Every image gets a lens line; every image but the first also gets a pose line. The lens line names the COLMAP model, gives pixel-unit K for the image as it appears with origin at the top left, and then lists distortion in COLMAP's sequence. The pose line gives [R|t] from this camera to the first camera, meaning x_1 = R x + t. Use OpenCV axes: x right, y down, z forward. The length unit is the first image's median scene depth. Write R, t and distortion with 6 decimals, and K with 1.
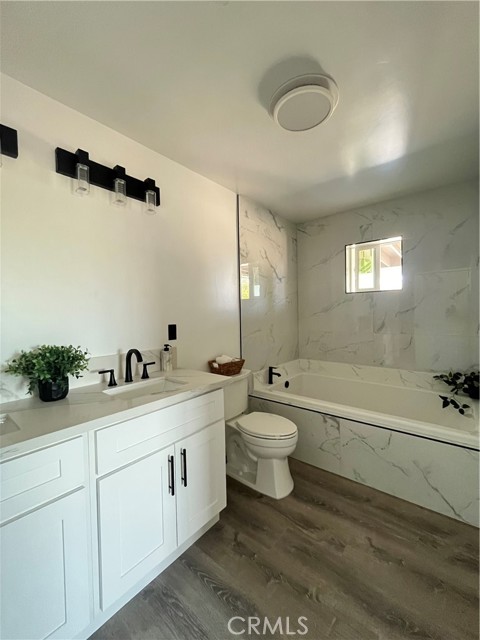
lens RADIAL K [[263.4, 0, 233.1], [0, 263.4, 318.4], [0, 0, 1]] dist [-0.000007, 0.000169]
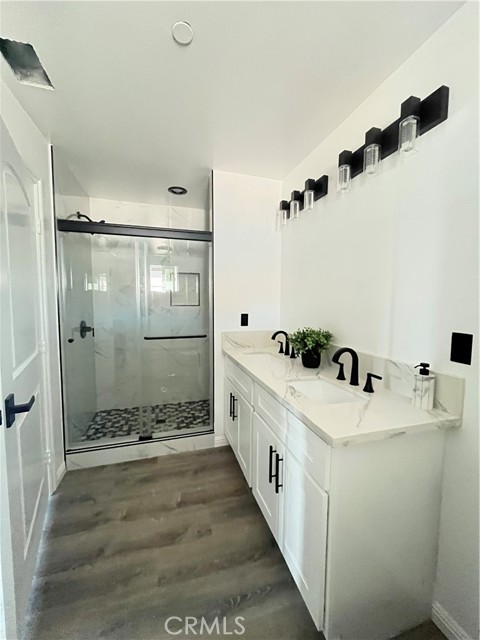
lens RADIAL K [[263.4, 0, 233.1], [0, 263.4, 318.4], [0, 0, 1]] dist [-0.000007, 0.000169]
pose [[-0.558044, 0.071803, -0.826699, 0.604352], [-0.033198, 0.993520, 0.108702, -0.063572], [0.829147, 0.088105, -0.552045, 1.268360]]
